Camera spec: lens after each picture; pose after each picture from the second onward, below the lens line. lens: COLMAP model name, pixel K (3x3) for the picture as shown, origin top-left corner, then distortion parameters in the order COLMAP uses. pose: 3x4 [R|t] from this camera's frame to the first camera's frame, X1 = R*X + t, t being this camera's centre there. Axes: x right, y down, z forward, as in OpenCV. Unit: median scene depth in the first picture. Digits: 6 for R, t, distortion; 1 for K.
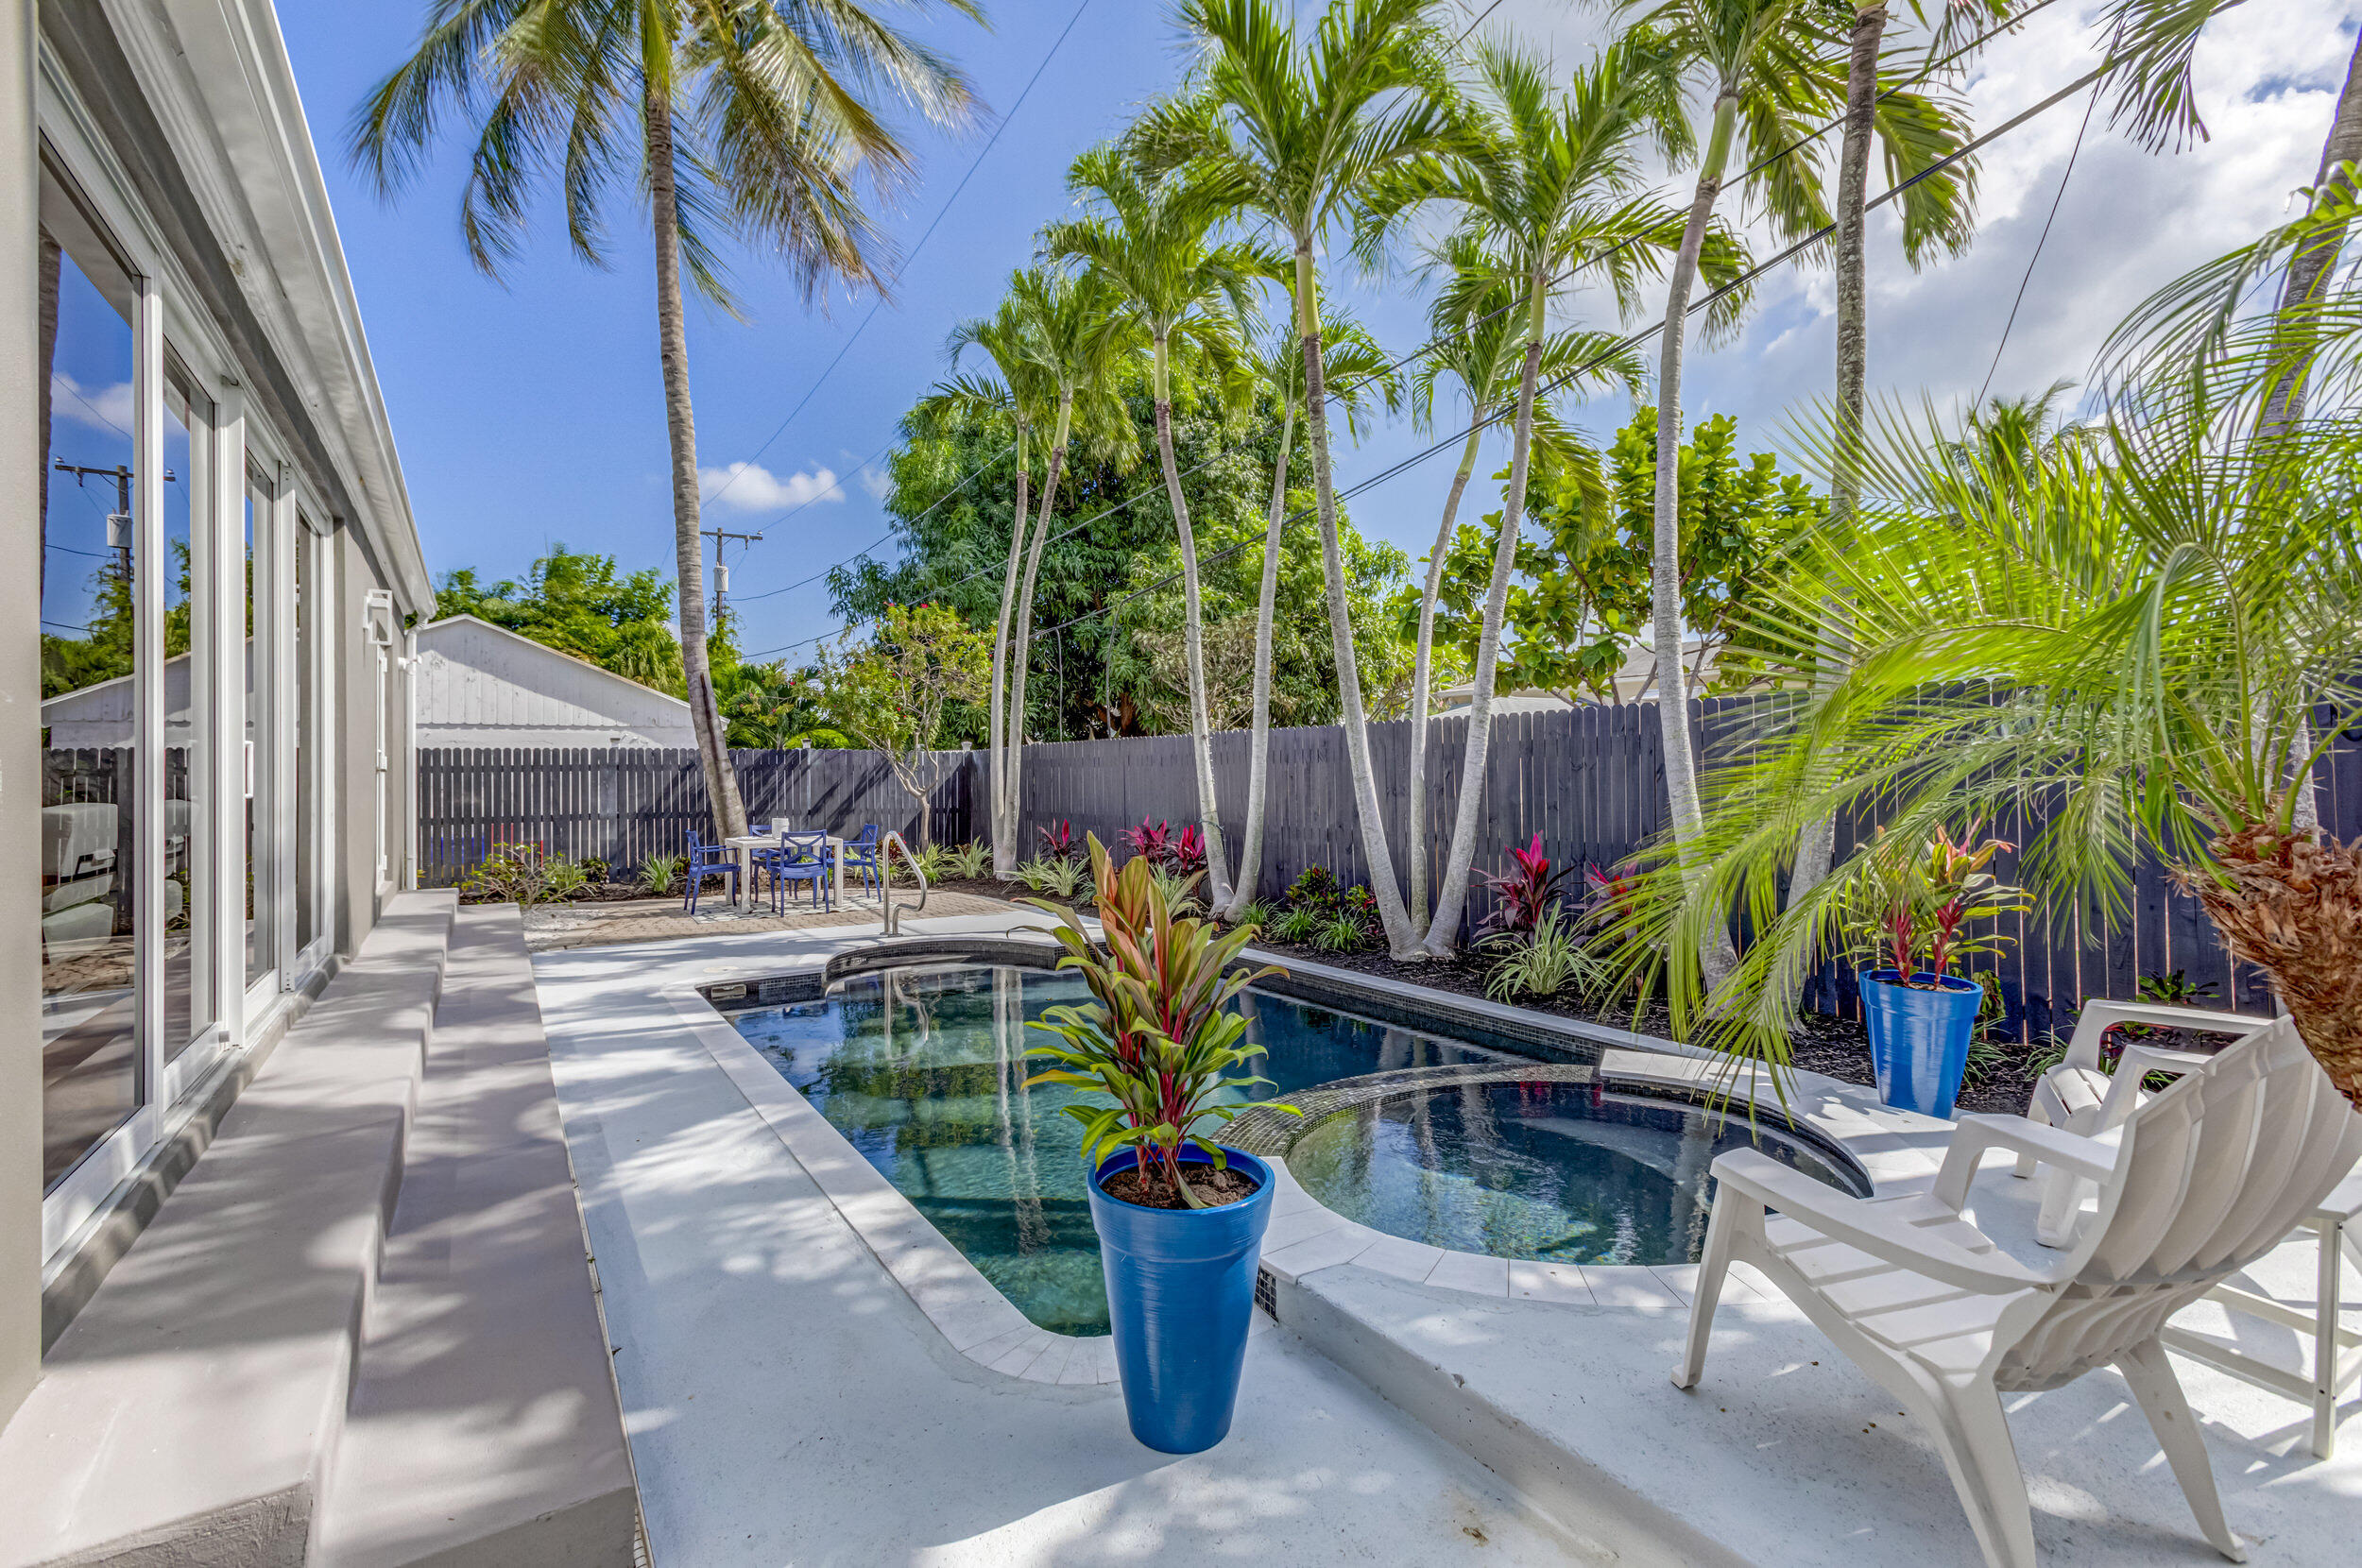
lens RADIAL K [[1088.3, 0, 1115.3], [0, 1088.3, 780.4], [0, 0, 1]] dist [-0.000891, 0.000586]
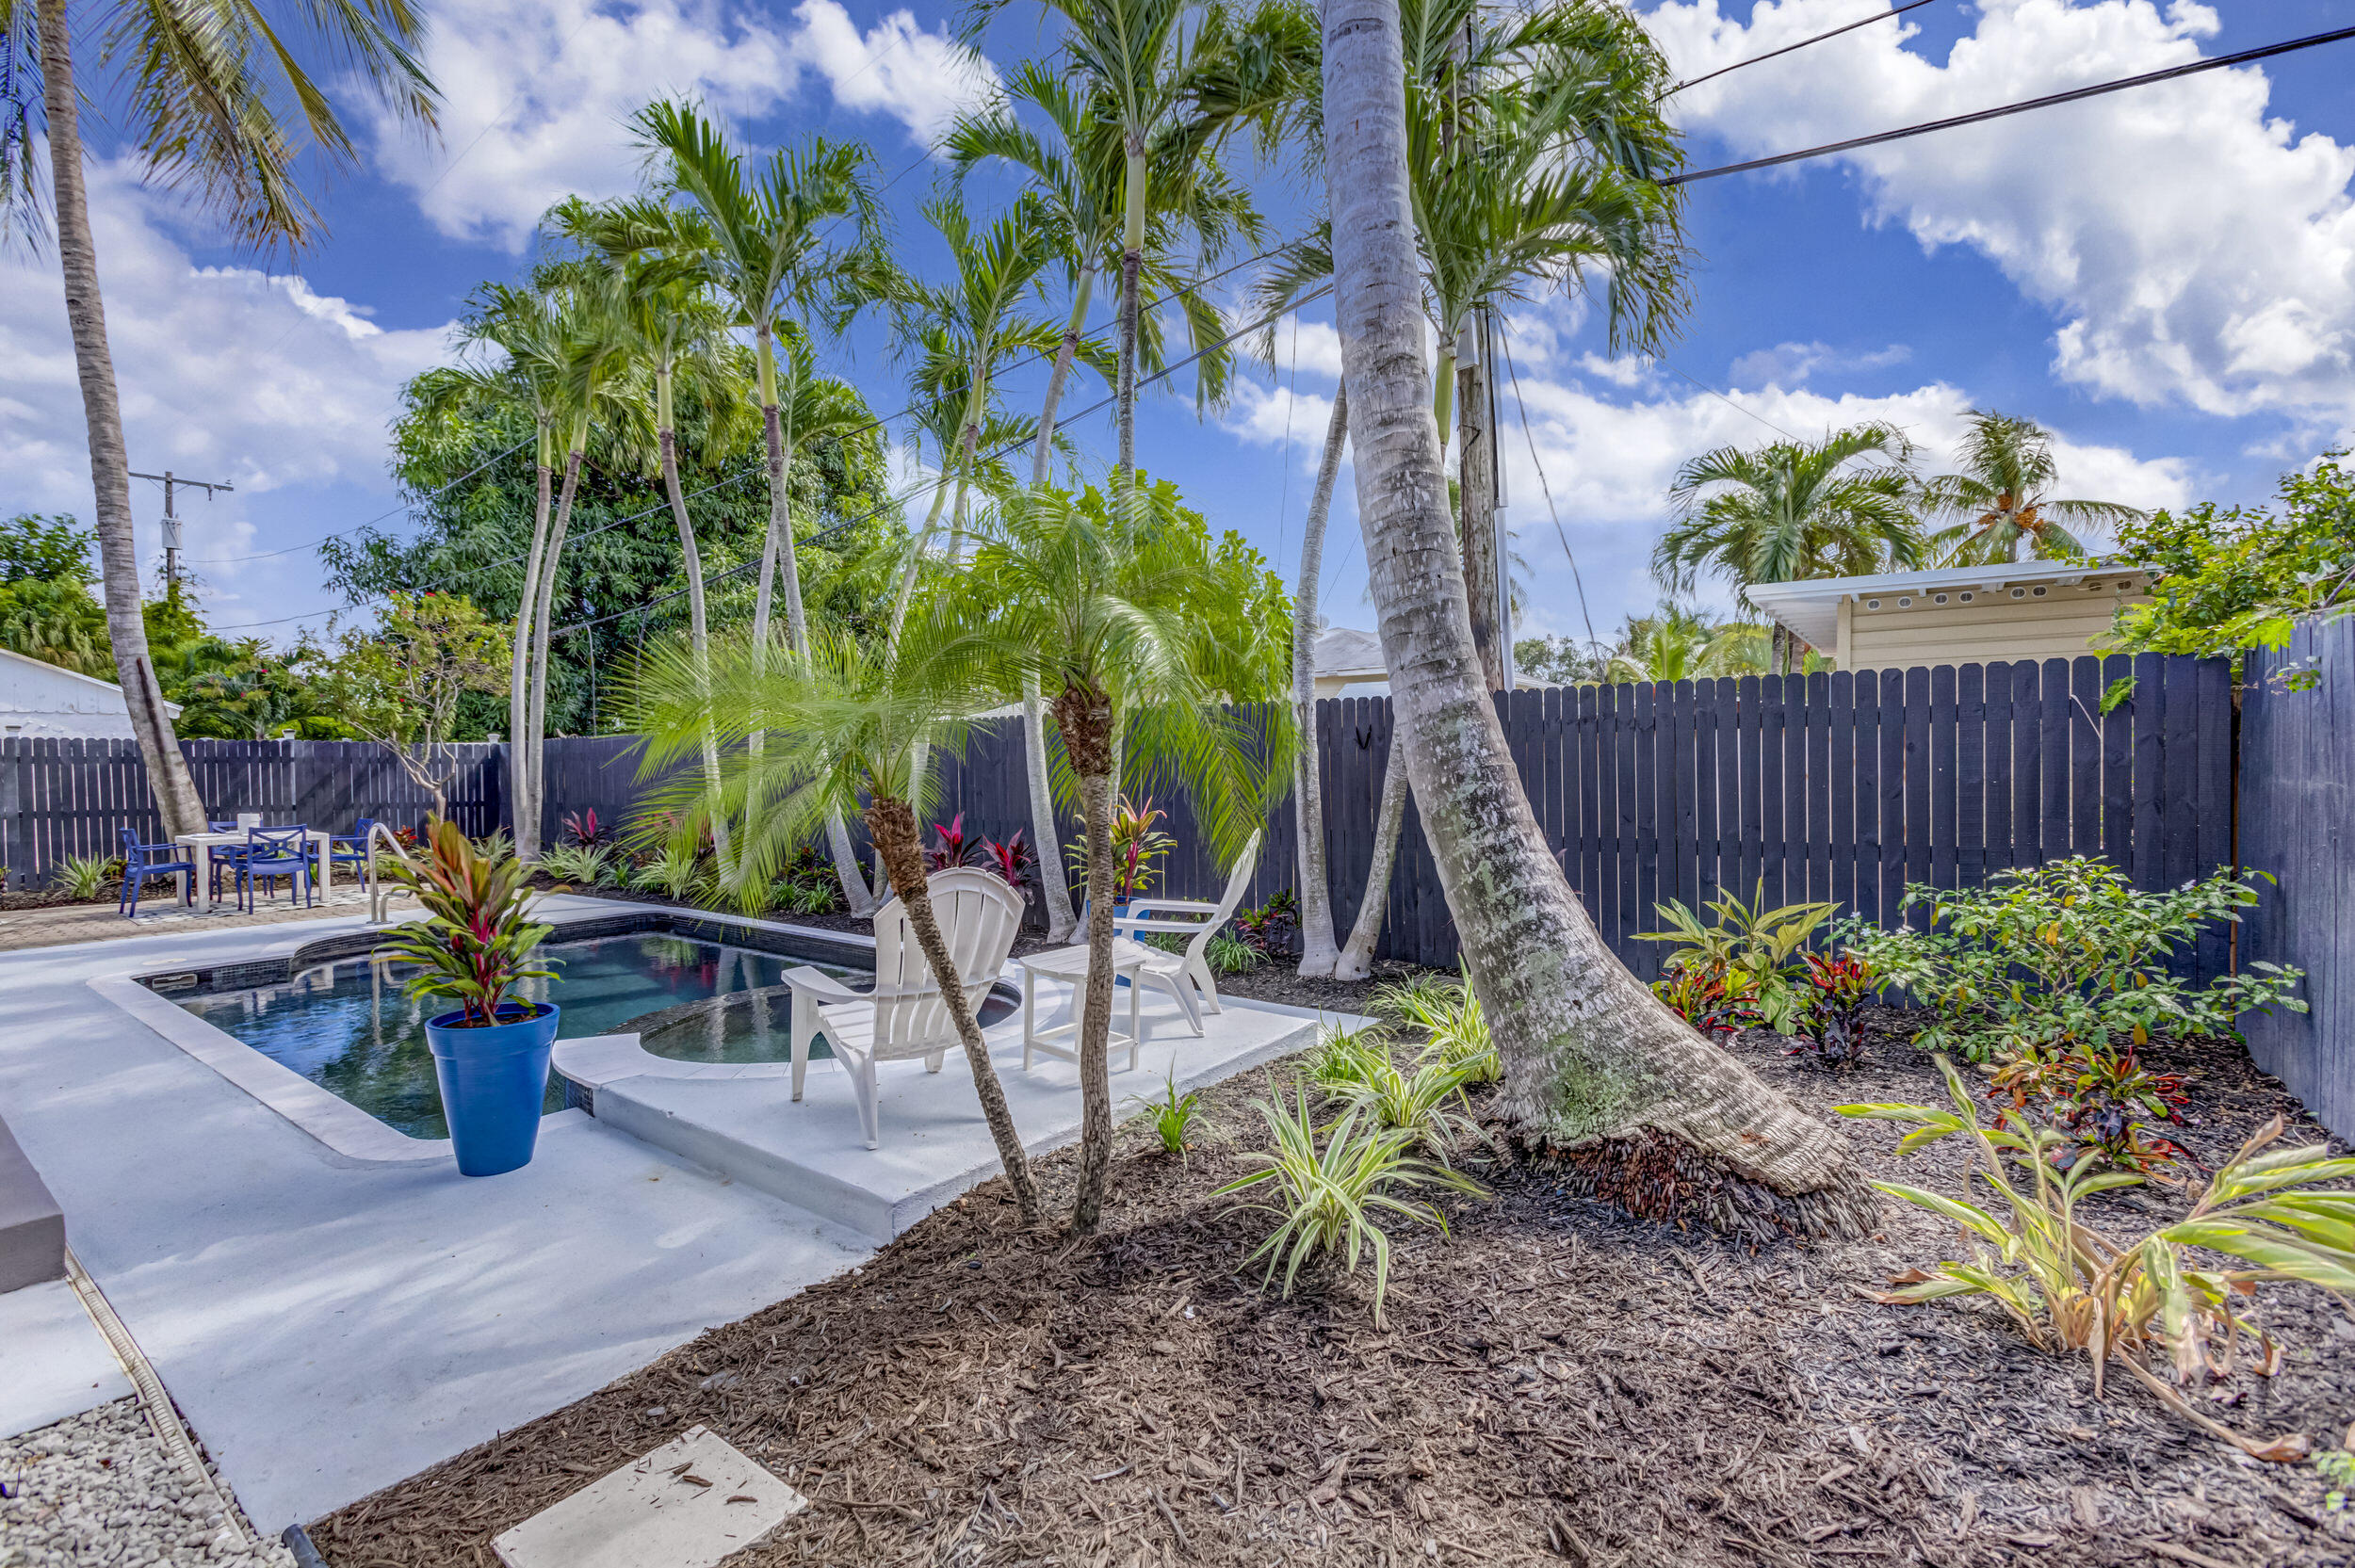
lens RADIAL K [[1105.8, 0, 1174.2], [0, 1105.8, 800.0], [0, 0, 1]] dist [0.013612, -0.000077]
pose [[0.931130, -0.013645, 0.364432, 0.085124], [0.003658, 0.999599, 0.028082, -0.001576], [-0.364669, -0.024815, 0.930807, -0.193116]]
